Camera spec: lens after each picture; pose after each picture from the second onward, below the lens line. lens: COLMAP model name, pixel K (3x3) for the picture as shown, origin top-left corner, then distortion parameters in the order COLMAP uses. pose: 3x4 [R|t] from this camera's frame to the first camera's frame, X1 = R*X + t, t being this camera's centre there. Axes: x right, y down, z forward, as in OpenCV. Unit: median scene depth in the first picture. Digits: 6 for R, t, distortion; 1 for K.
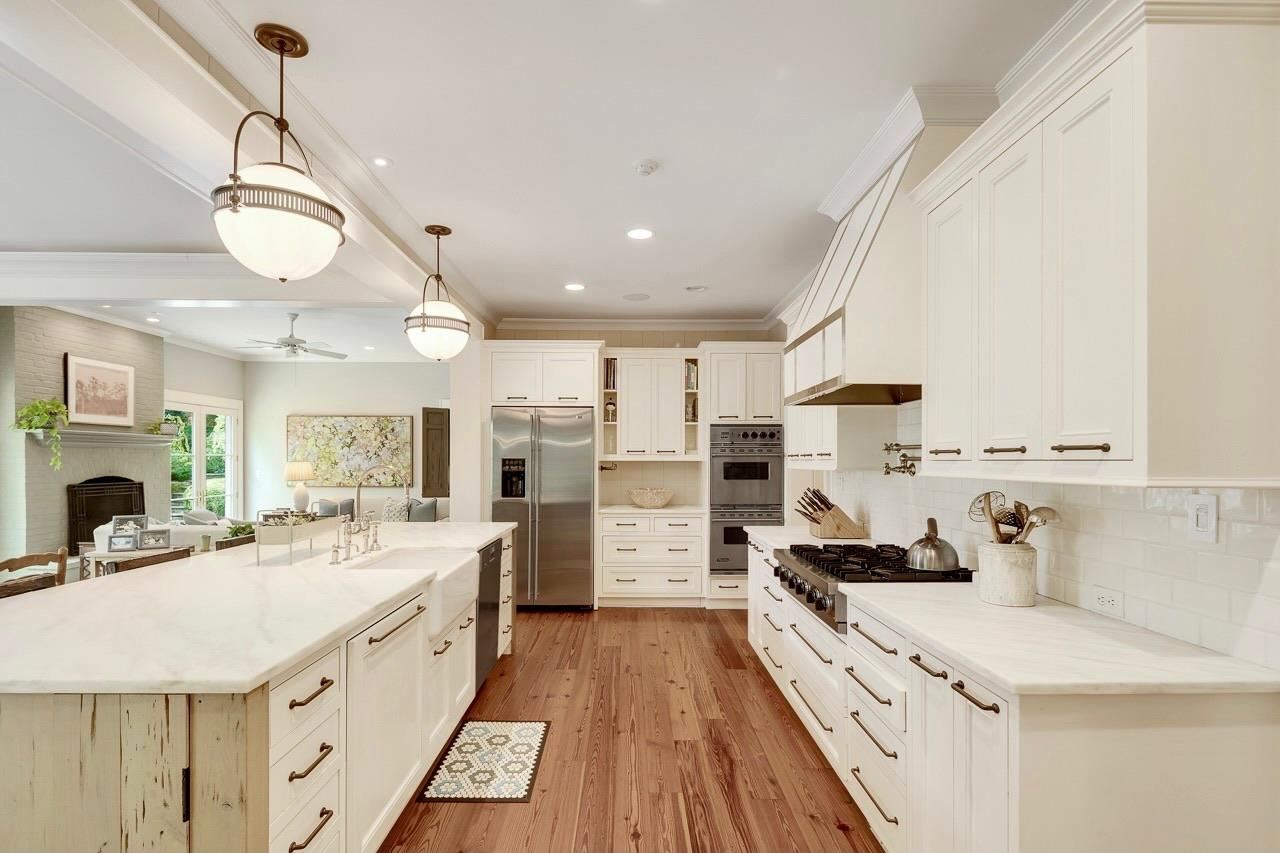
lens RADIAL K [[631.6, 0, 640.0], [0, 631.6, 426.5], [0, 0, 1]] dist [0.000271, 0.000138]
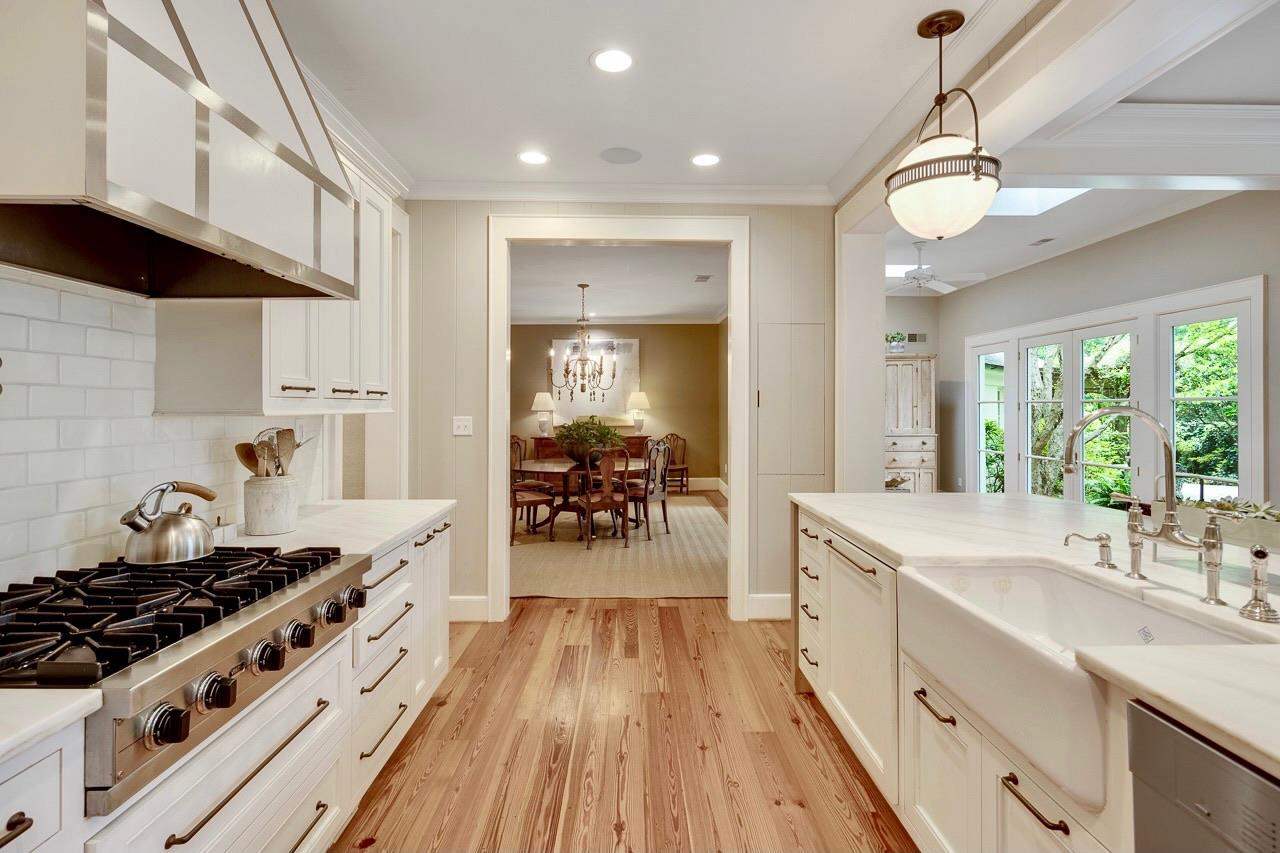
lens RADIAL K [[631.6, 0, 640.0], [0, 631.6, 426.5], [0, 0, 1]] dist [0.000271, 0.000138]
pose [[-0.999989, -0.002619, 0.003975, -0.037132], [-0.002680, 0.999877, -0.015469, 0.105298], [-0.003934, -0.015479, -0.999872, 1.874720]]
